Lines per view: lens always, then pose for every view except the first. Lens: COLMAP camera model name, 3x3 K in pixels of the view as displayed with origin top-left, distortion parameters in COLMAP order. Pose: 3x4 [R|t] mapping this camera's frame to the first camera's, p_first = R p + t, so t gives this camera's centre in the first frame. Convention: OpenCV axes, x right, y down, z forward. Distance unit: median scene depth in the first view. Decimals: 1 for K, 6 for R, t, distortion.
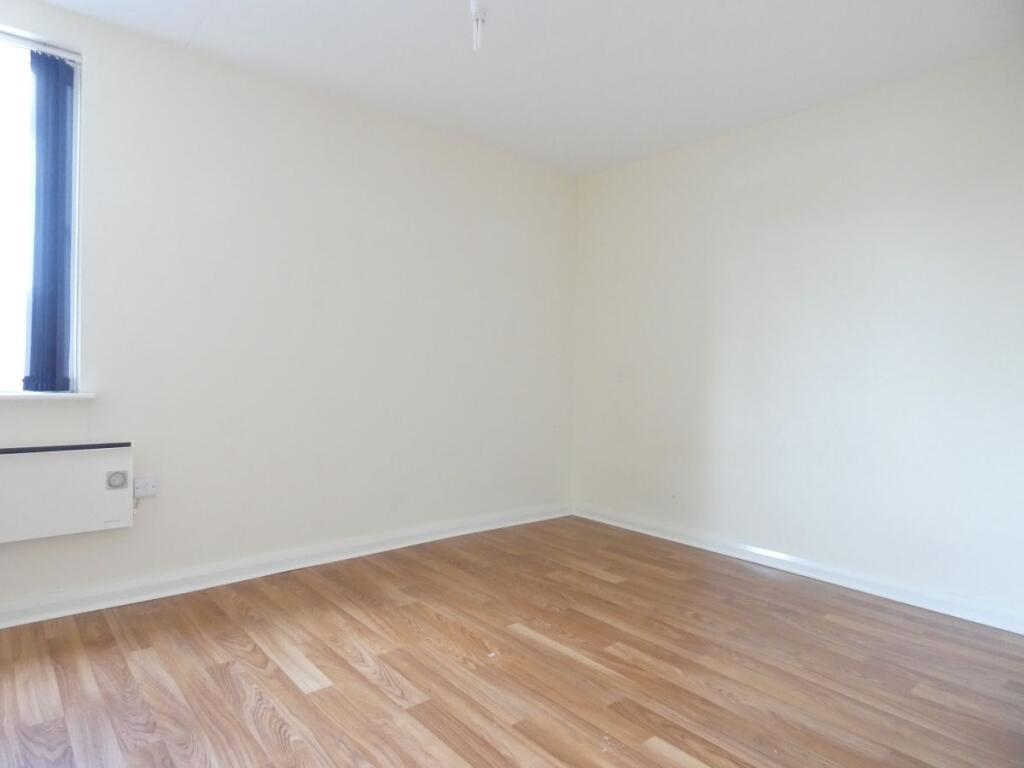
lens RADIAL K [[604.2, 0, 512.0], [0, 604.2, 384.0], [0, 0, 1]] dist [-0.025598, 0.000213]
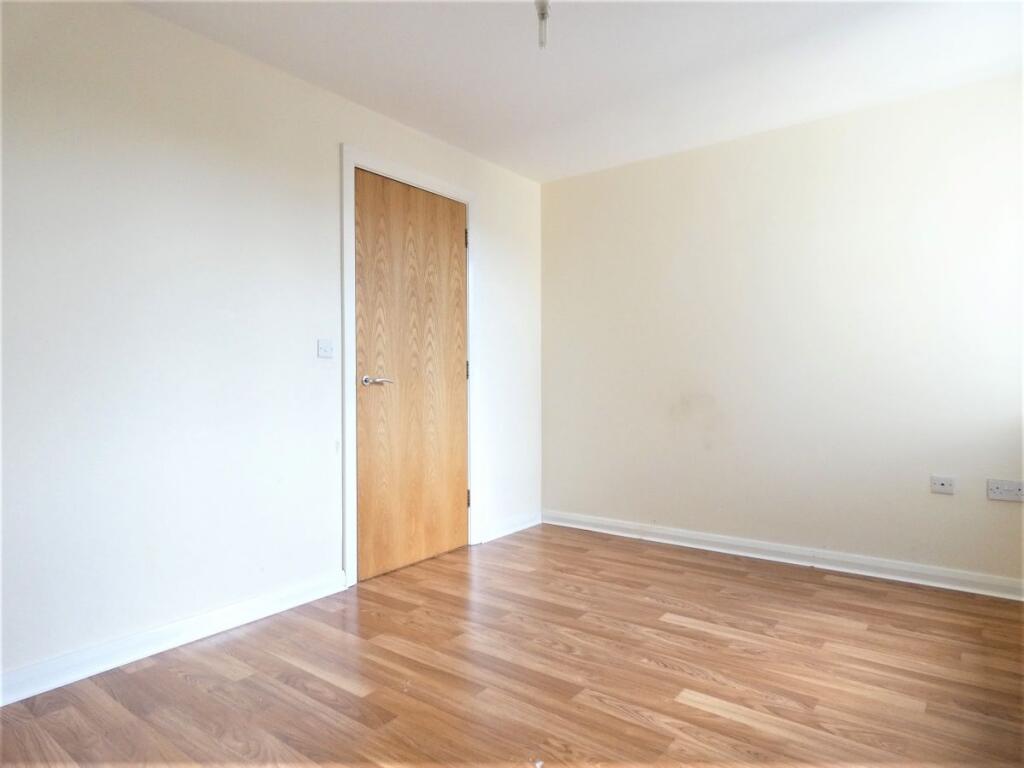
lens RADIAL K [[606.4, 0, 512.0], [0, 606.4, 384.0], [0, 0, 1]] dist [0.001645, 0.000996]
pose [[-0.980085, -0.016474, -0.197892, 0.175291], [-0.020748, 0.999594, 0.019544, -0.036842], [0.197489, 0.023260, -0.980029, 1.944094]]
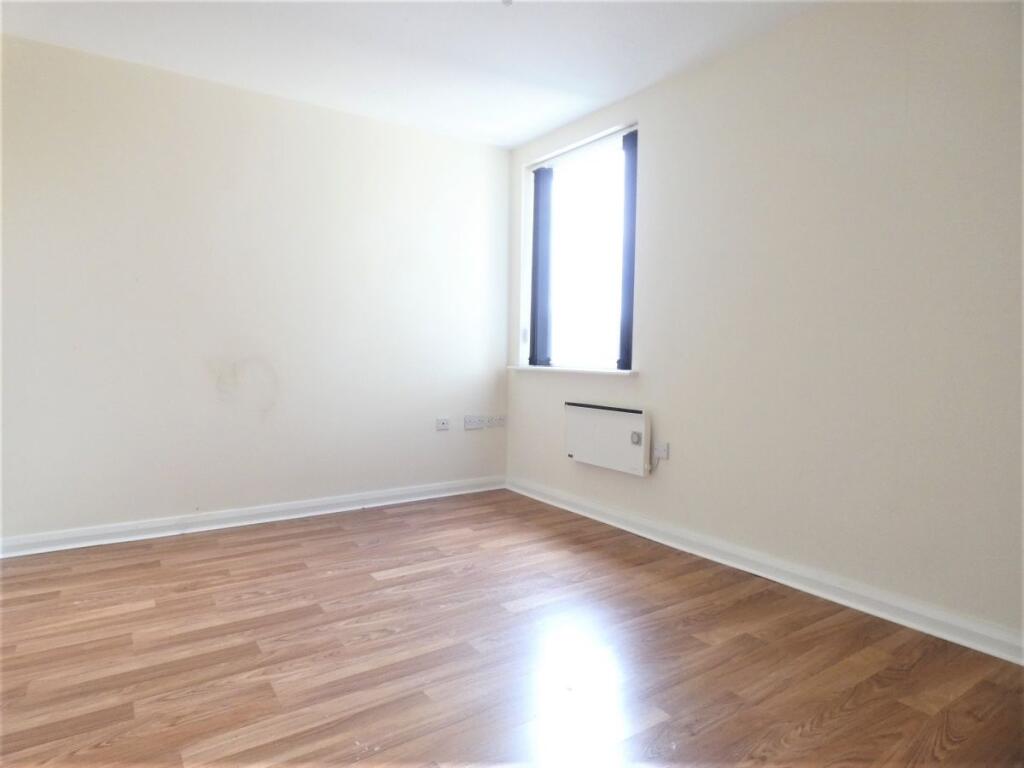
lens RADIAL K [[604.2, 0, 512.0], [0, 604.2, 384.0], [0, 0, 1]] dist [-0.025598, 0.000213]
pose [[-0.118399, 0.027474, -0.992586, 0.884705], [-0.034567, 0.998897, 0.031772, 0.011220], [0.992364, 0.038072, -0.117319, 1.133490]]
